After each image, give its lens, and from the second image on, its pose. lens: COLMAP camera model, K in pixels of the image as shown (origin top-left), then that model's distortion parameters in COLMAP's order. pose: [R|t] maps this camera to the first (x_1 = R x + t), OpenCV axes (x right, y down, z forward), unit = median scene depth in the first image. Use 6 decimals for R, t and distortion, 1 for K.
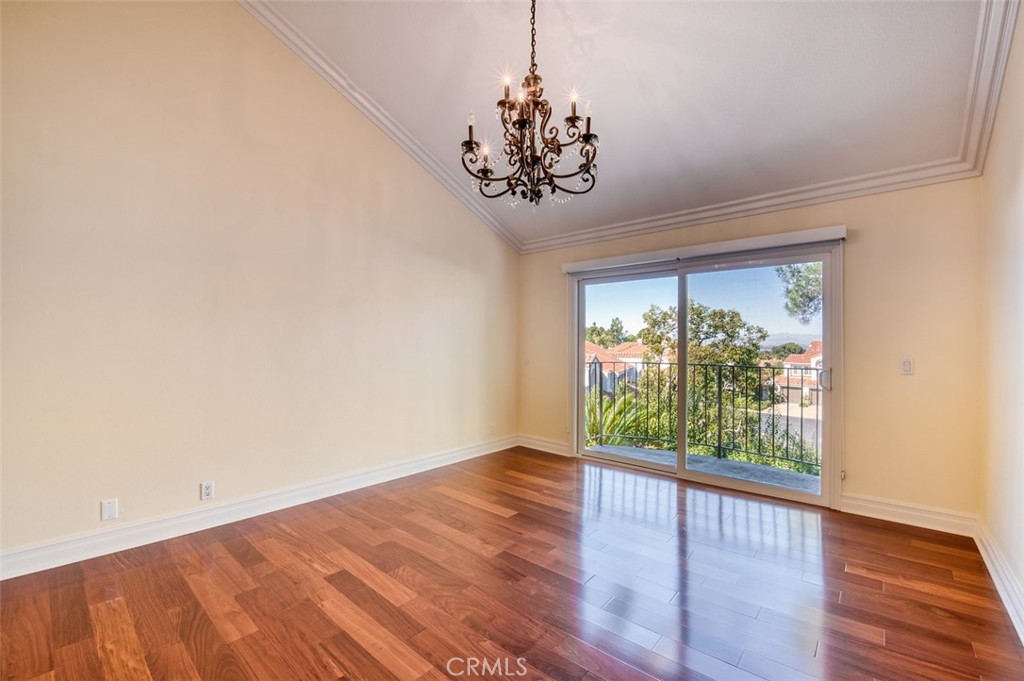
lens RADIAL K [[421.9, 0, 557.5], [0, 421.9, 346.2], [0, 0, 1]] dist [-0.007496, -0.000075]
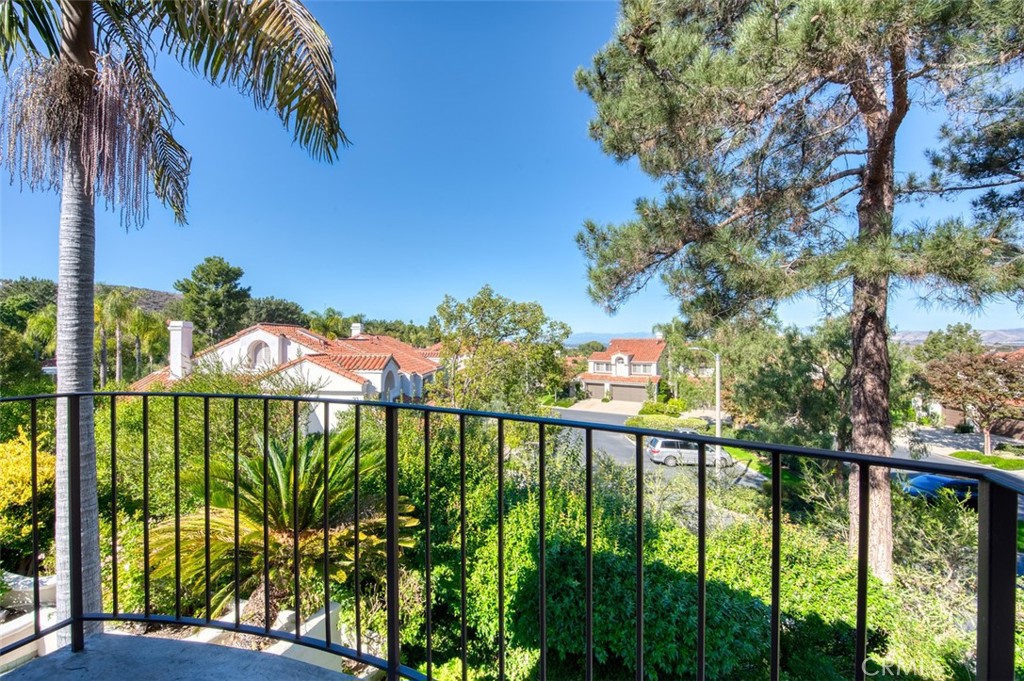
lens RADIAL K [[421.9, 0, 511.3], [0, 421.9, 344.4], [0, 0, 1]] dist [-0.007496, -0.000075]
pose [[0.951486, -0.003168, 0.307676, 0.154688], [0.003518, 0.999994, -0.000583, 0.000736], [-0.307672, 0.001637, 0.951491, 0.280910]]
